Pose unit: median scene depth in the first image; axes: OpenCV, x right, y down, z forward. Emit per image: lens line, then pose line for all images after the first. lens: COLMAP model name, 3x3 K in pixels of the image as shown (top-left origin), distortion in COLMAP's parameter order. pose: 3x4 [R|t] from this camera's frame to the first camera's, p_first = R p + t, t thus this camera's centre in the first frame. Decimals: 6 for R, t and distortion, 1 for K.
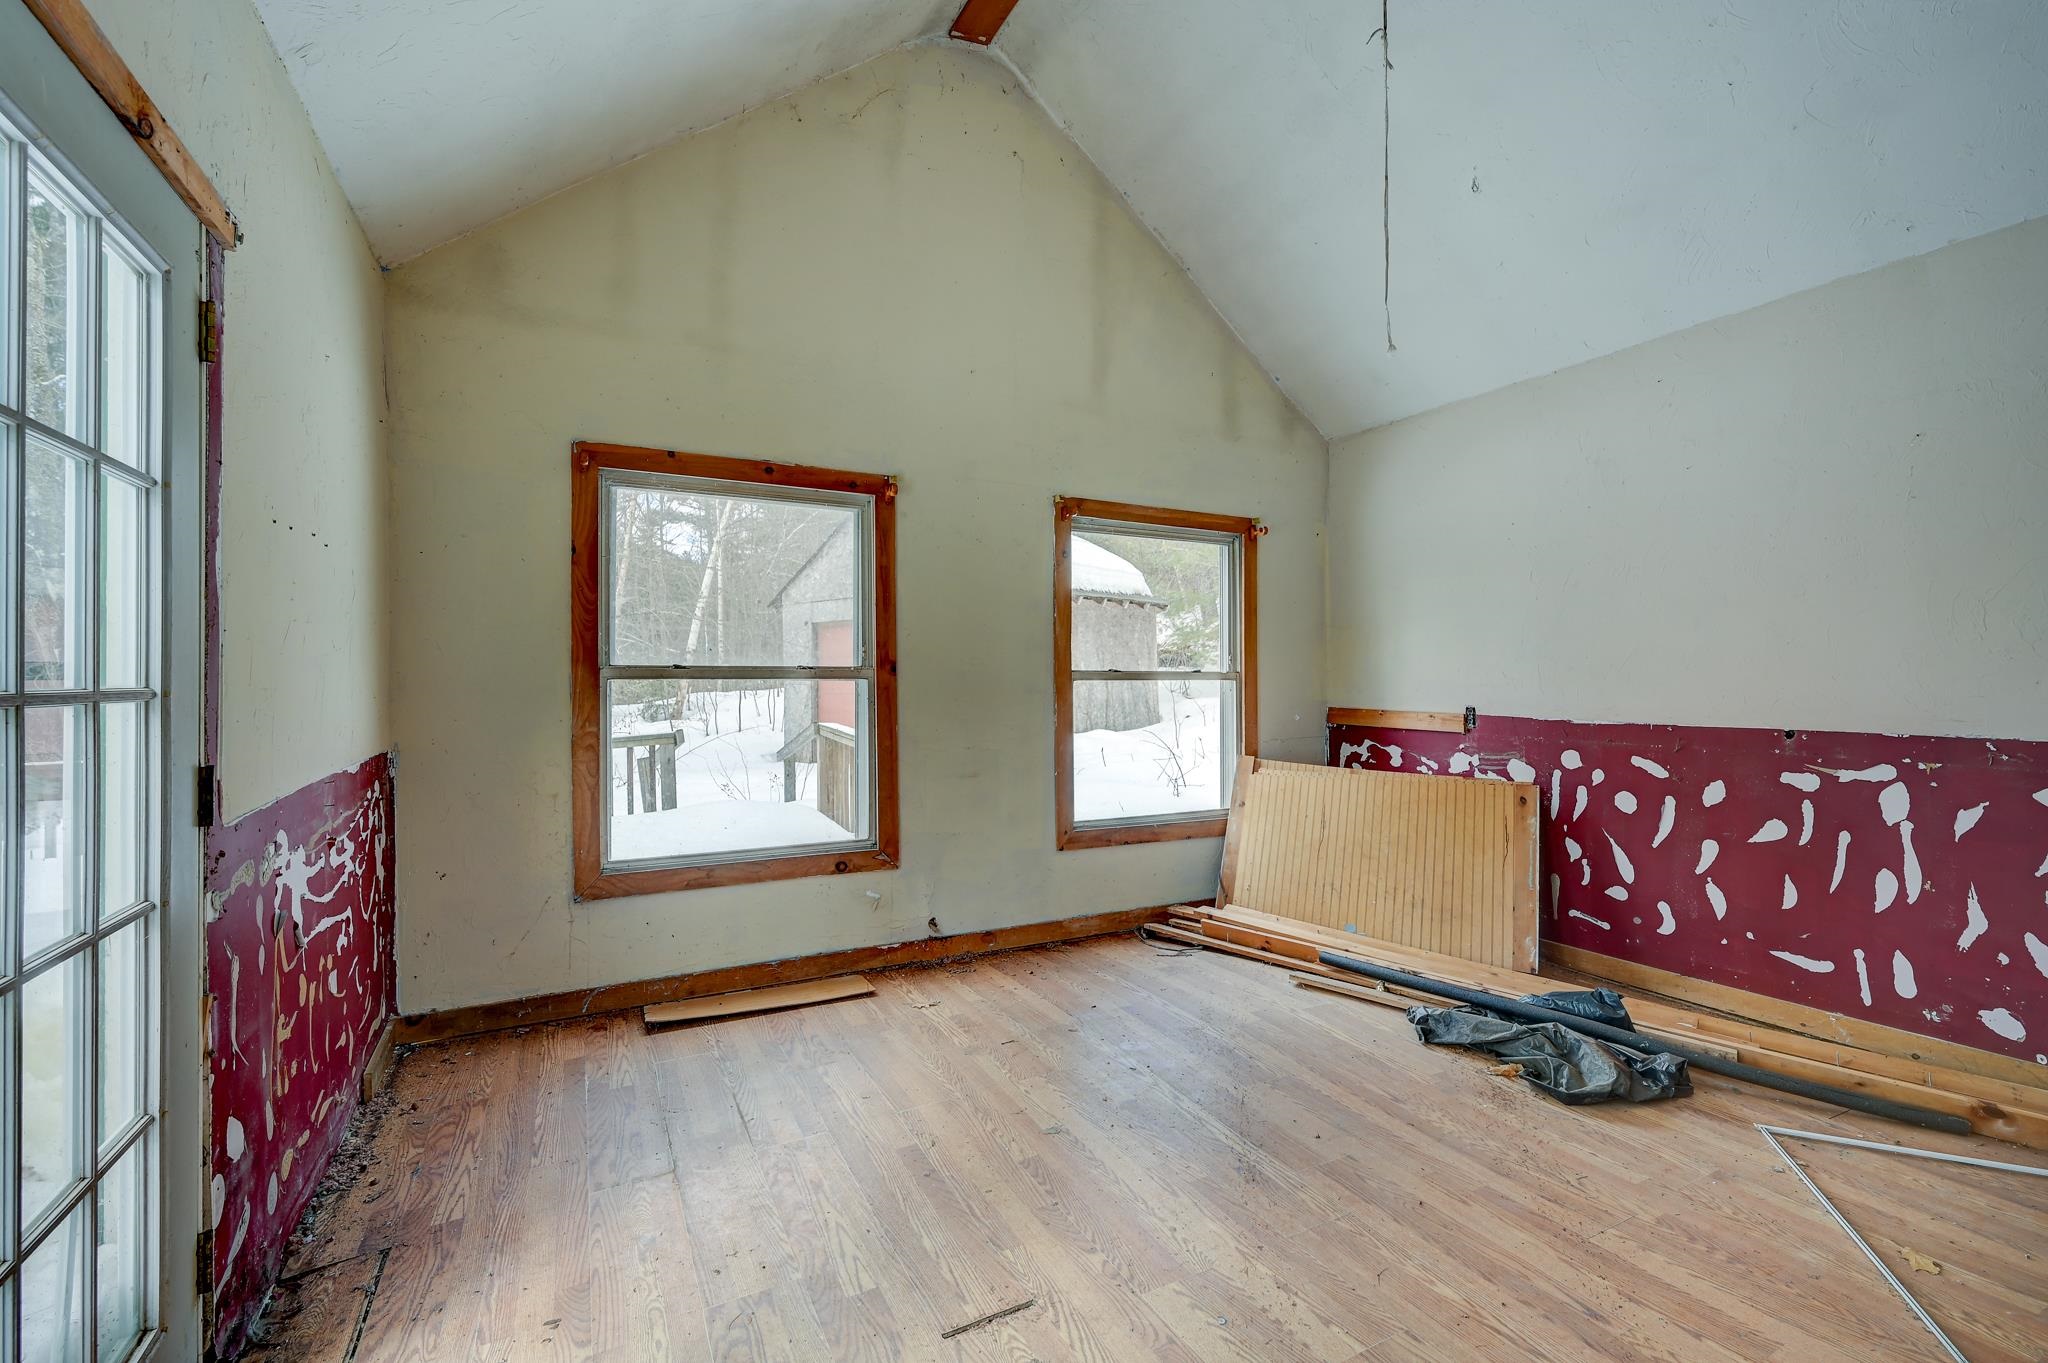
lens RADIAL K [[880.9, 0, 1003.9], [0, 880.9, 680.6], [0, 0, 1]] dist [-0.001985, 0.000626]
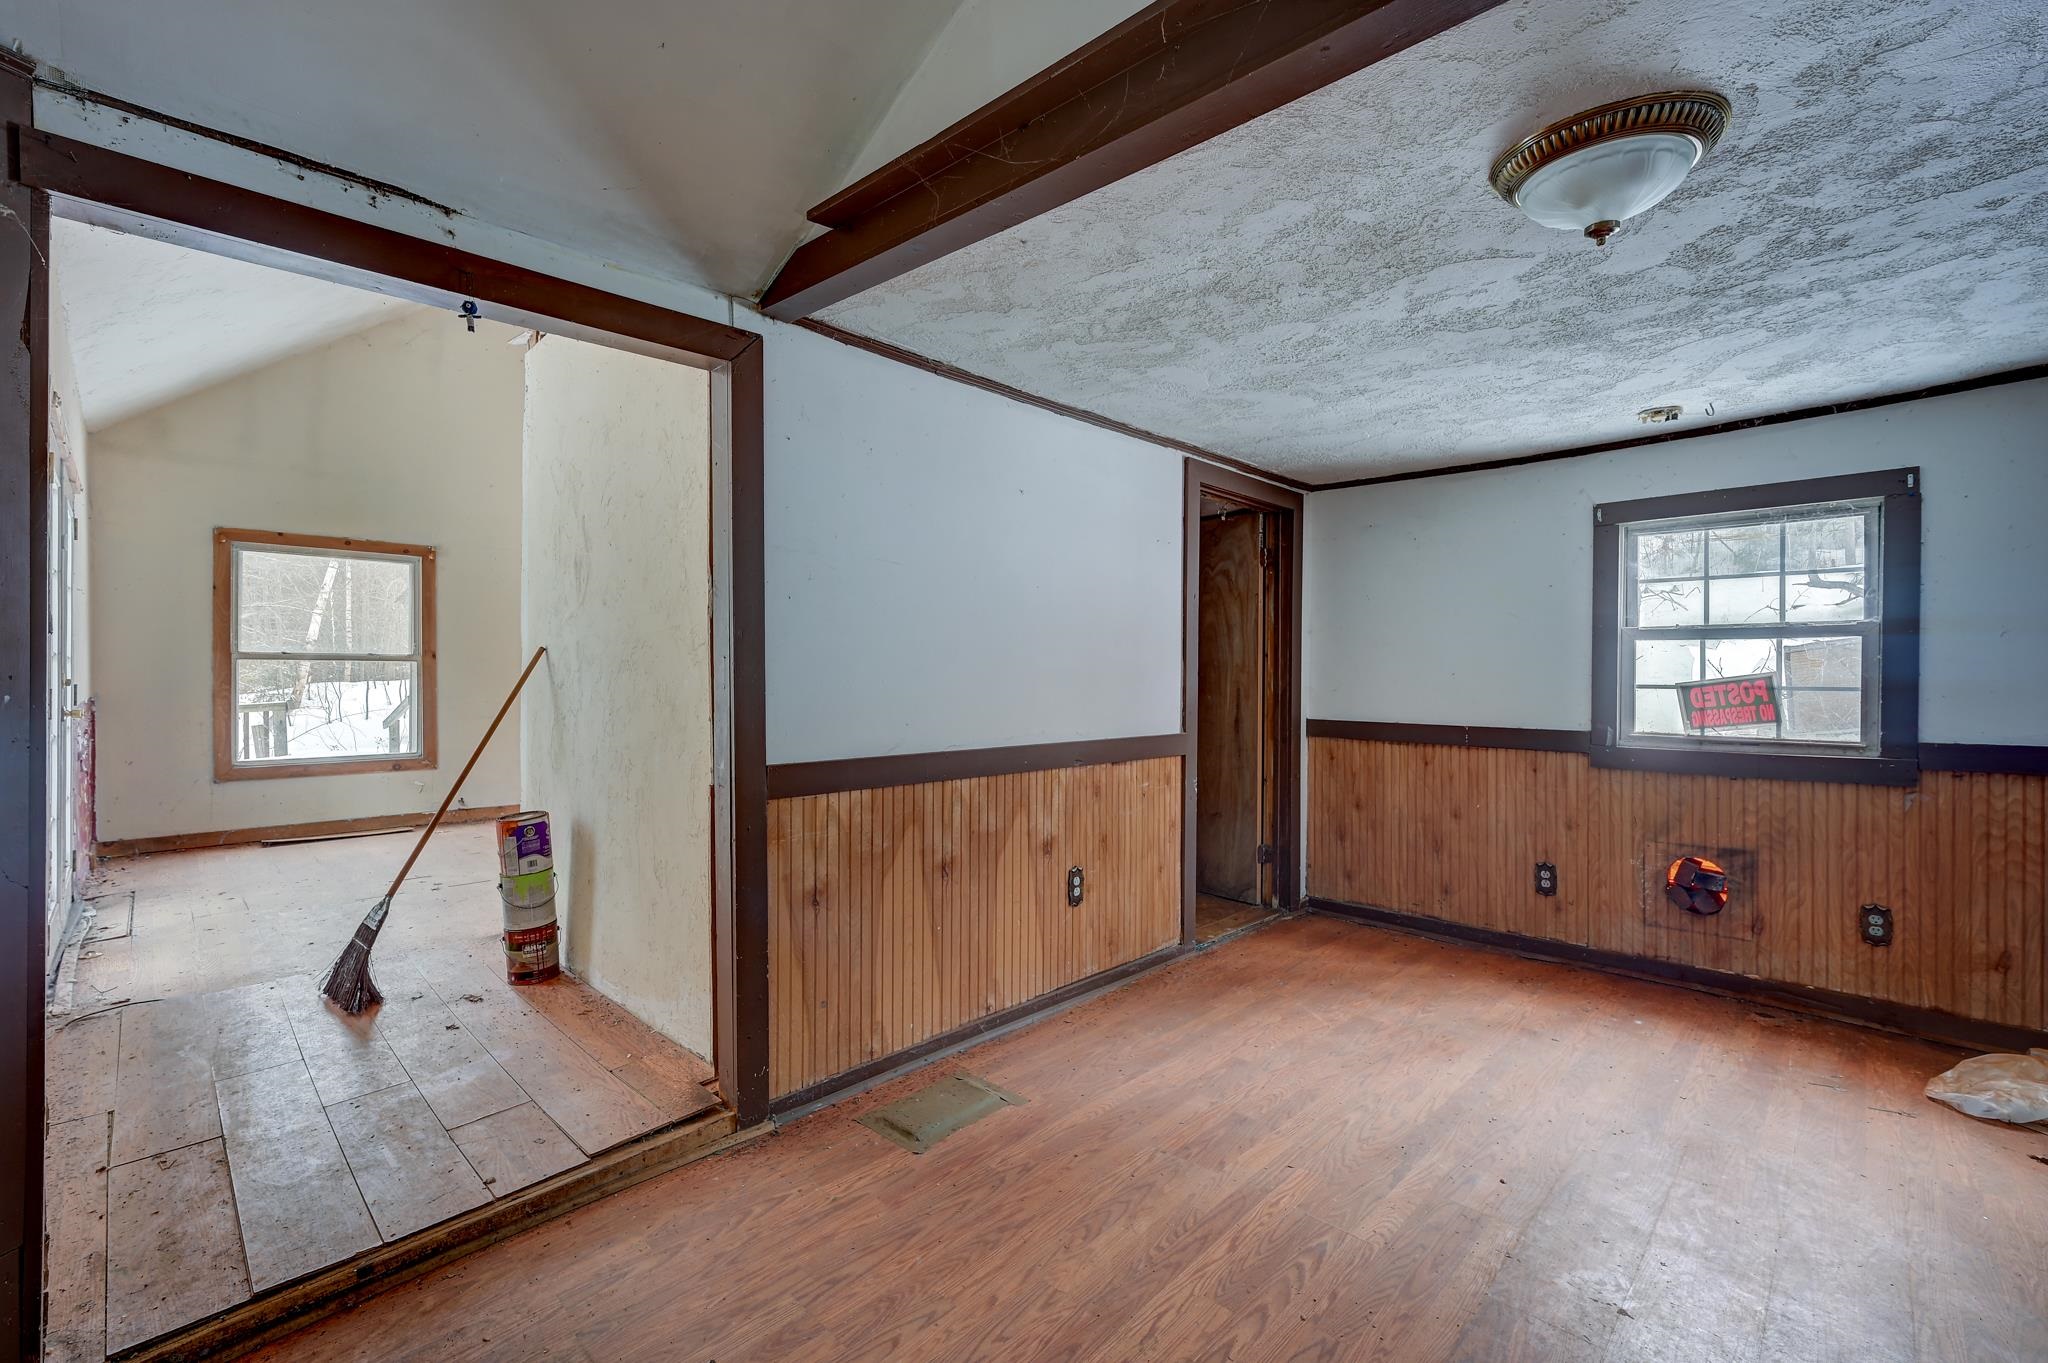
lens RADIAL K [[880.9, 0, 1018.8], [0, 880.9, 674.0], [0, 0, 1]] dist [-0.001985, 0.000626]
pose [[0.946289, 0.001296, 0.323319, 0.455414], [-0.000616, 0.999997, -0.002205, 0.029043], [-0.323321, 0.001887, 0.946287, -1.152745]]
